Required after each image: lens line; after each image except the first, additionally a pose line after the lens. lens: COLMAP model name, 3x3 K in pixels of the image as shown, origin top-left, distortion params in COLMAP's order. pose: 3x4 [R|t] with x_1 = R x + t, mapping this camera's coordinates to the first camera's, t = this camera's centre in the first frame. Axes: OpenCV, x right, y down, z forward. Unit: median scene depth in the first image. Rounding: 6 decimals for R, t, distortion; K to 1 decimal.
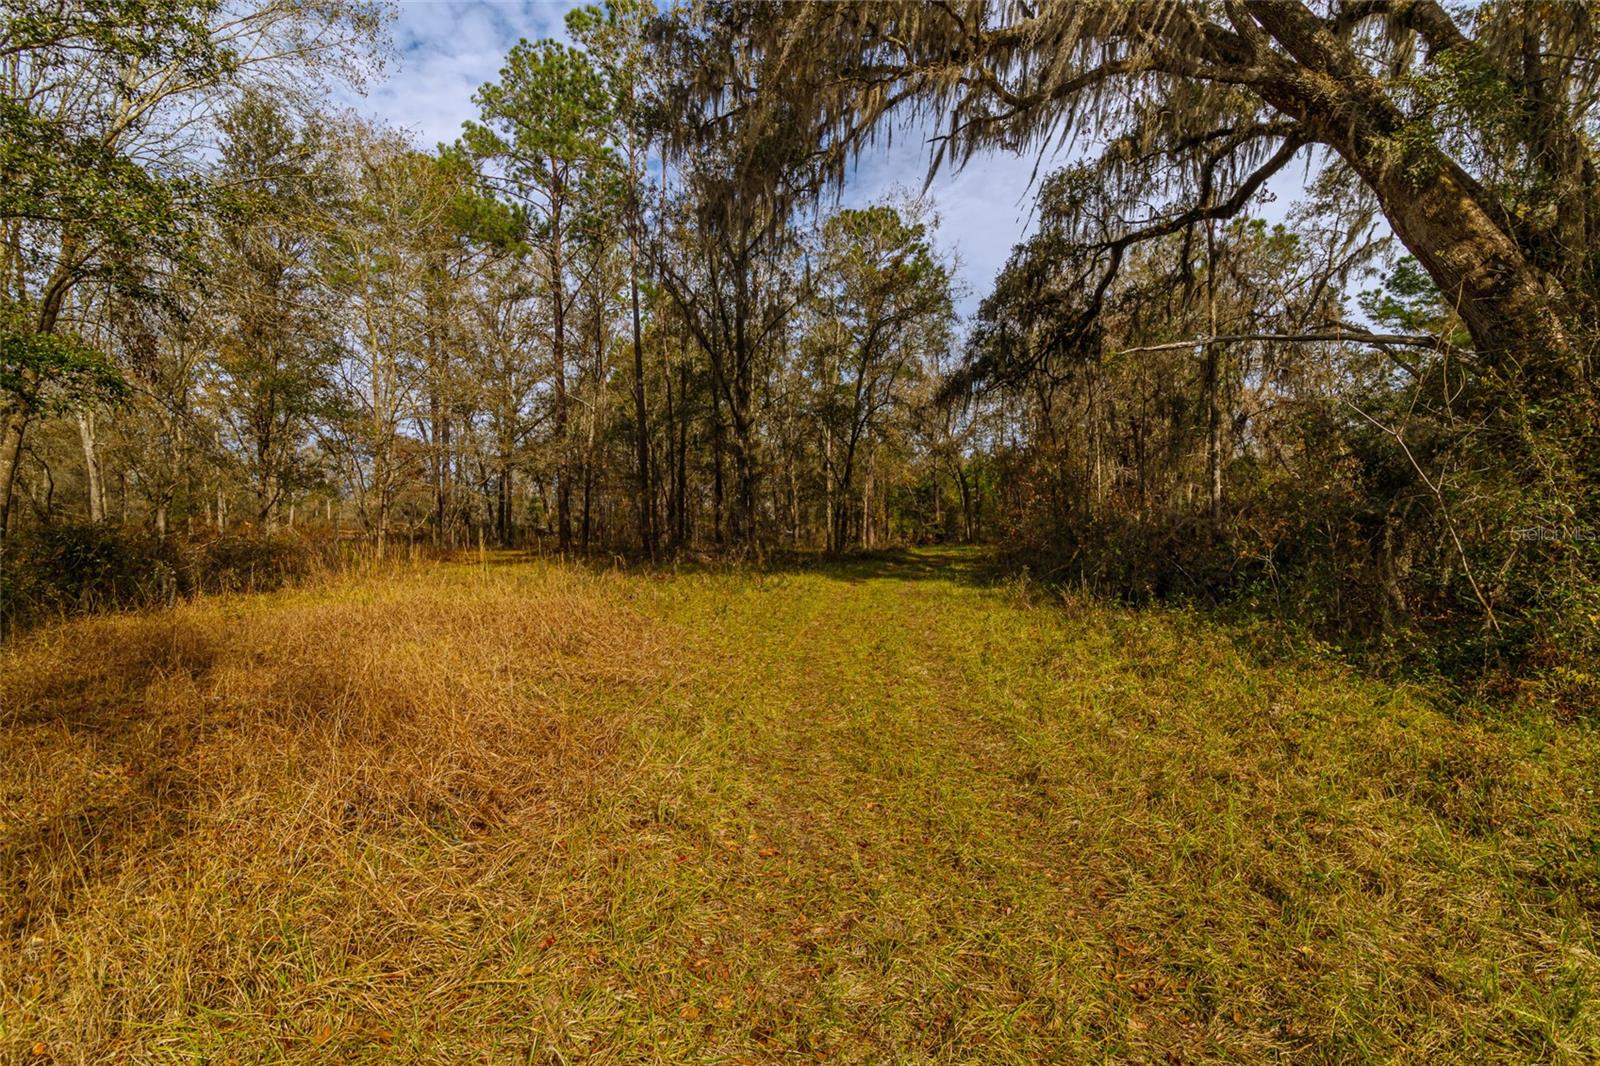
lens RADIAL K [[722.4, 0, 803.4], [0, 722.4, 535.2], [0, 0, 1]] dist [0.001665, 0.000175]
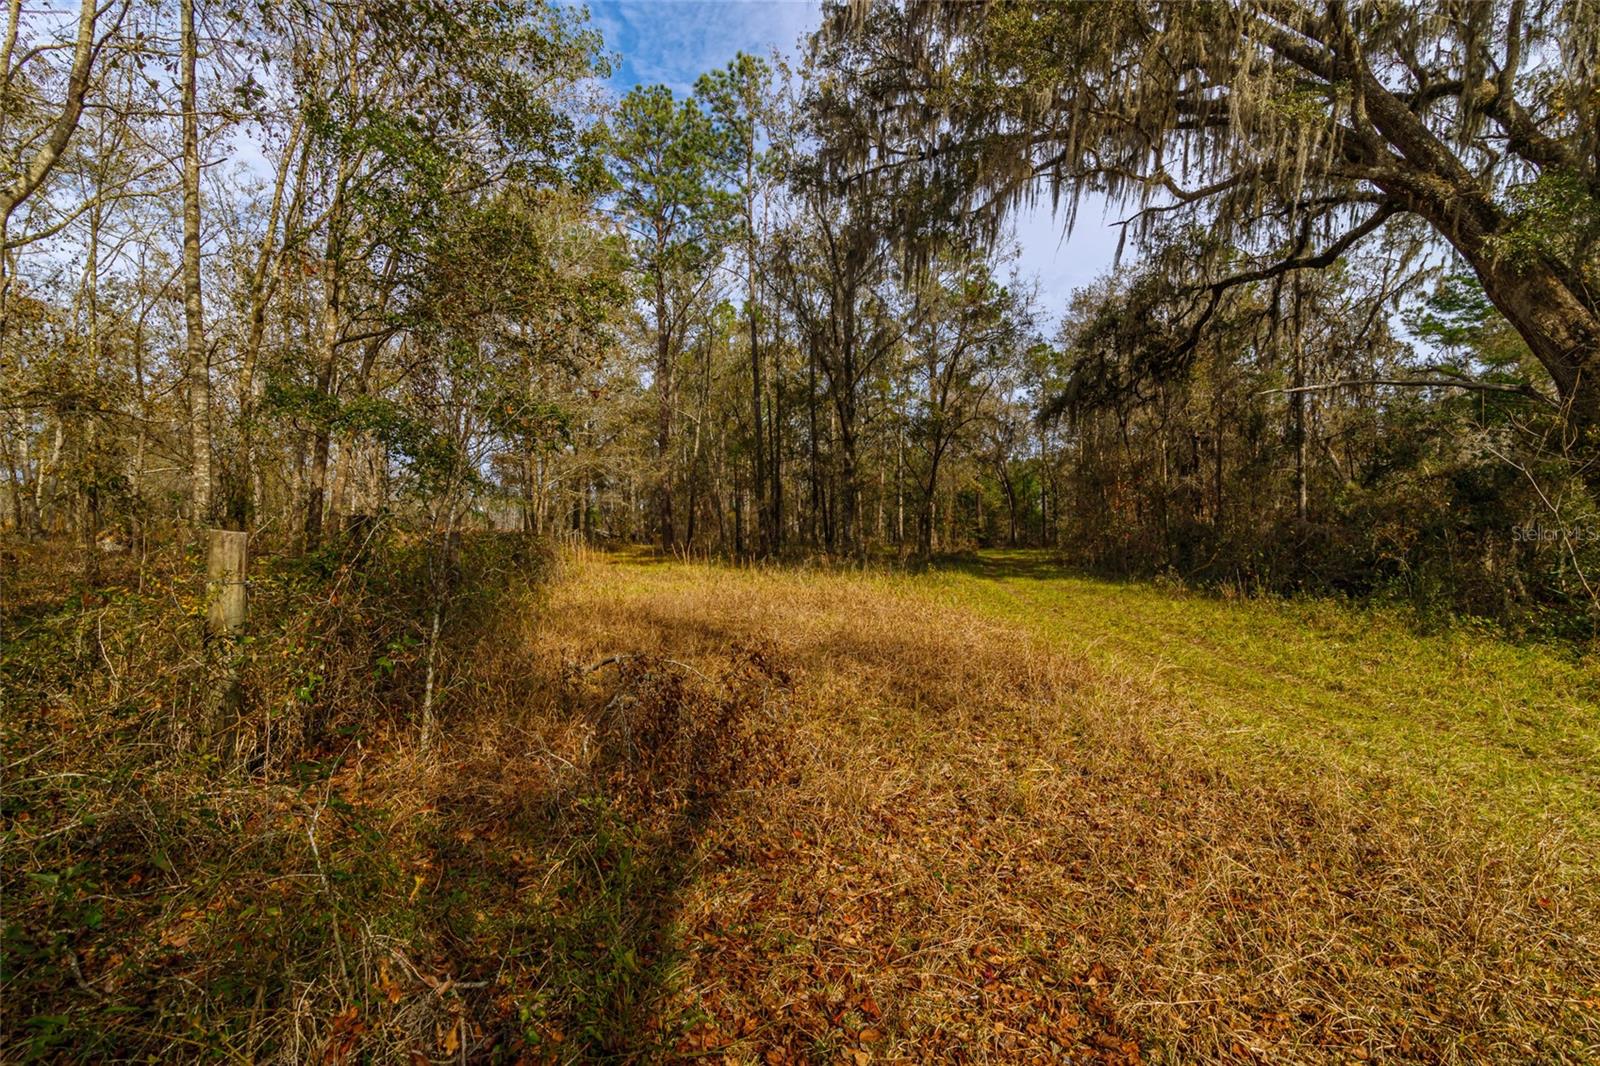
lens RADIAL K [[722.4, 0, 803.4], [0, 722.4, 535.2], [0, 0, 1]] dist [0.001665, 0.000175]
pose [[0.999868, 0.003704, -0.015836, -0.159079], [-0.003772, 0.999984, -0.004233, -0.000527], [0.015820, 0.004292, 0.999866, -0.122292]]
